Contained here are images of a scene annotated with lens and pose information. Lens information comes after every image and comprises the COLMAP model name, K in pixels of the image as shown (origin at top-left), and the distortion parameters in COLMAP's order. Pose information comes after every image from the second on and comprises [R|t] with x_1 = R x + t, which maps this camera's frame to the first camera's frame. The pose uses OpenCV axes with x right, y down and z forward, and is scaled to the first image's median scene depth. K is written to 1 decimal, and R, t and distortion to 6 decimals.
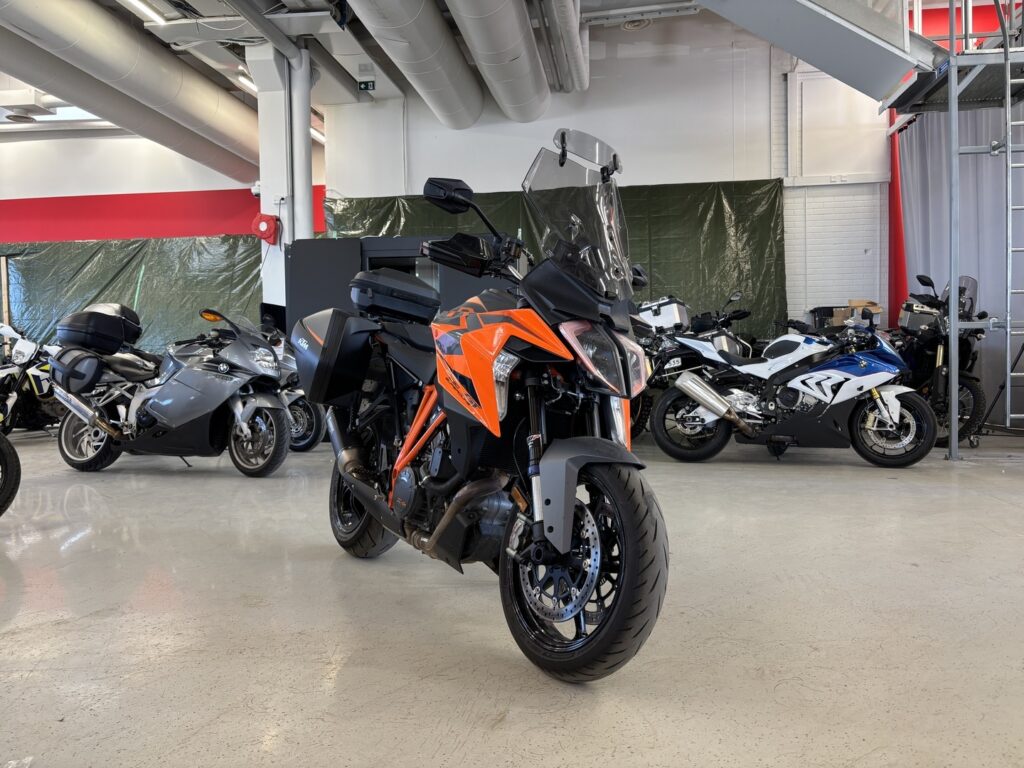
lens RADIAL K [[783.1, 0, 510.9], [0, 783.1, 380.7], [0, 0, 1]] dist [0.005847, -0.009765]
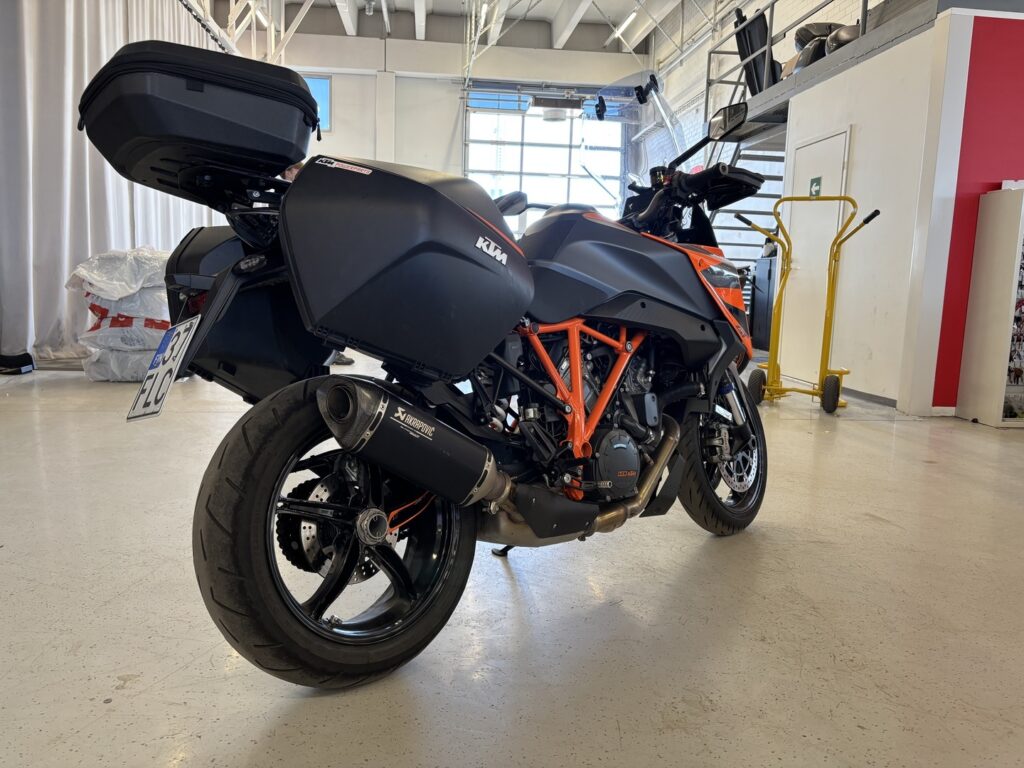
lens RADIAL K [[783.1, 0, 511.6], [0, 783.1, 381.0], [0, 0, 1]] dist [0.005847, -0.009765]
pose [[-0.254400, -0.113342, 0.960434, -0.386386], [-0.004458, 0.993236, 0.116032, -0.012384], [-0.967089, 0.025236, -0.253185, 0.593908]]
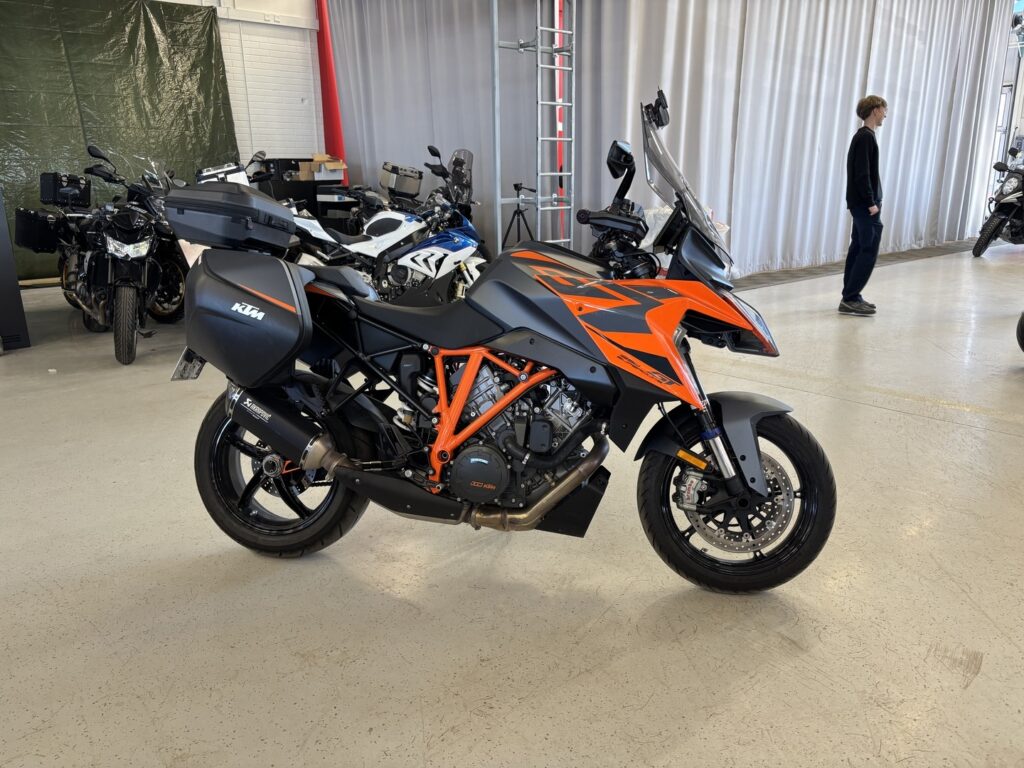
lens RADIAL K [[783.1, 0, 515.7], [0, 783.1, 388.6], [0, 0, 1]] dist [0.005847, -0.009765]
pose [[0.653204, -0.190258, 0.732889, -0.344345], [0.016204, 0.971208, 0.237683, -0.077322], [-0.757008, -0.143380, 0.637480, 0.183912]]
